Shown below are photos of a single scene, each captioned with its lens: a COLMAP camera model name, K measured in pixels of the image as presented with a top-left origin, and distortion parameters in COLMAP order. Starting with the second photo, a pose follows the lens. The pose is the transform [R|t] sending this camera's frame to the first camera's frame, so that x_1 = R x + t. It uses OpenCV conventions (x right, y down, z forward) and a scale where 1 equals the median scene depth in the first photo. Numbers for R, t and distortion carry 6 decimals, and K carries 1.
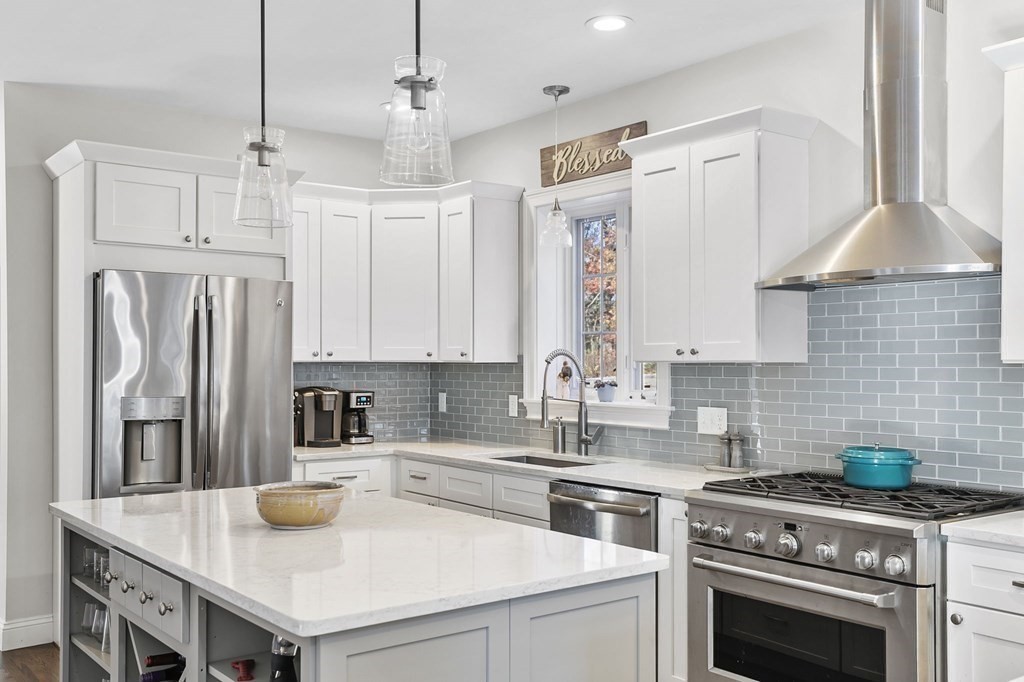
lens RADIAL K [[989.4, 0, 513.2], [0, 989.4, 362.2], [0, 0, 1]] dist [0.004384, 0.003338]
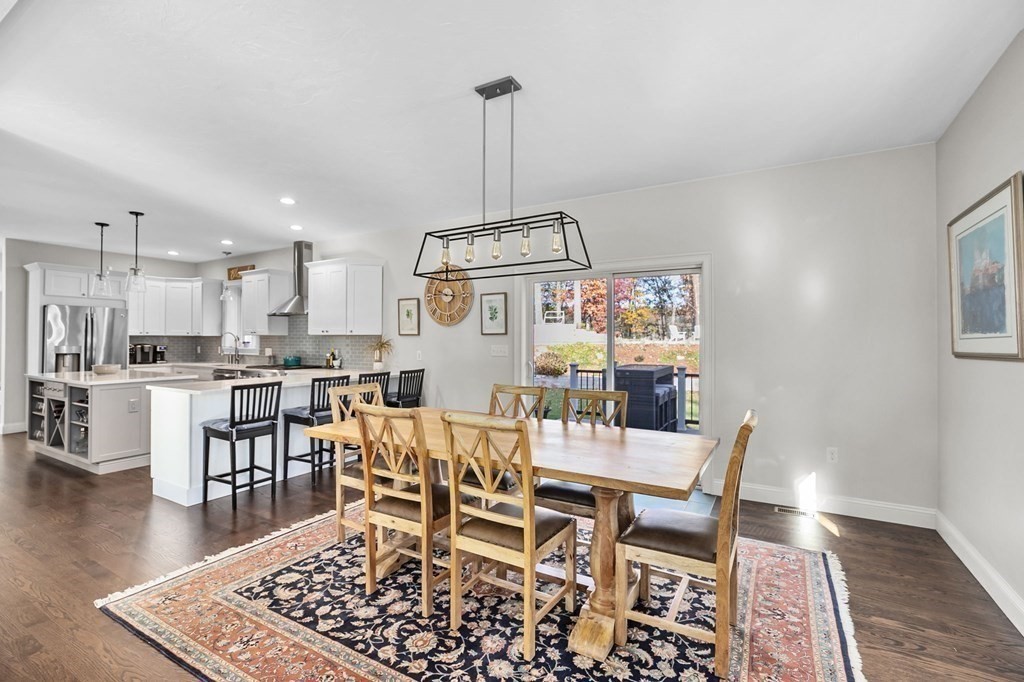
lens RADIAL K [[460.5, 0, 509.9], [0, 460.5, 334.6], [0, 0, 1]] dist [-0.002329, -0.000349]
pose [[0.930885, 0.004936, 0.365278, 0.356806], [-0.000138, 0.999913, -0.013162, 0.016669], [-0.365312, 0.012202, 0.930805, -0.755173]]
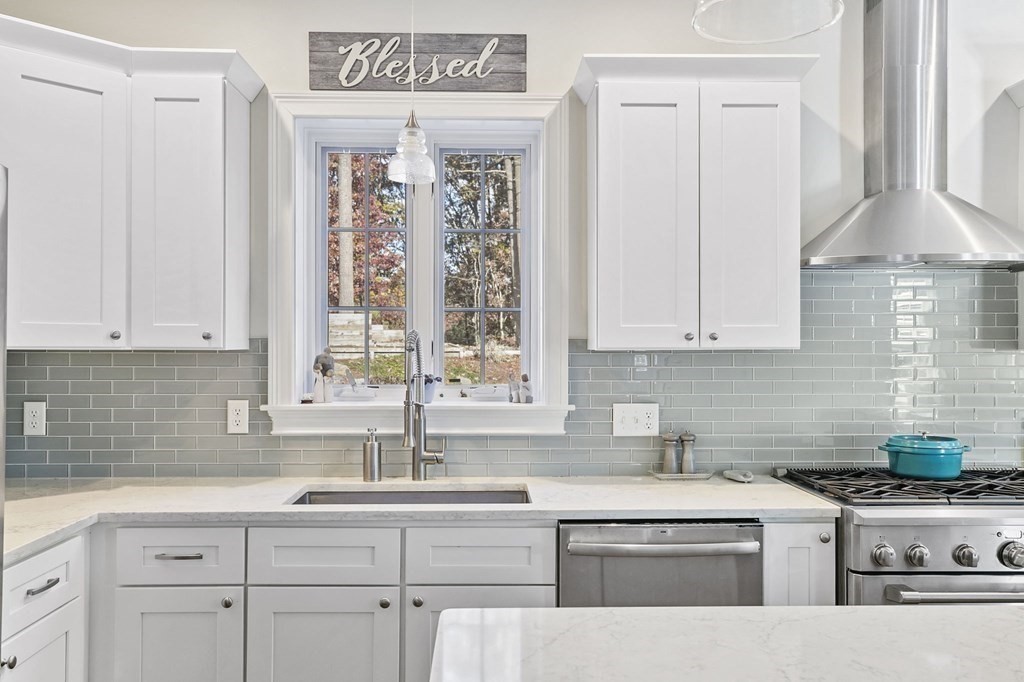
lens RADIAL K [[927.0, 0, 512.0], [0, 927.0, 341.0], [0, 0, 1]] dist [0.041835, 0.000576]
pose [[0.589643, 0.004689, 0.807651, -0.430451], [0.000377, 0.999981, -0.006081, -0.001849], [-0.807664, 0.003890, 0.589630, 0.553407]]
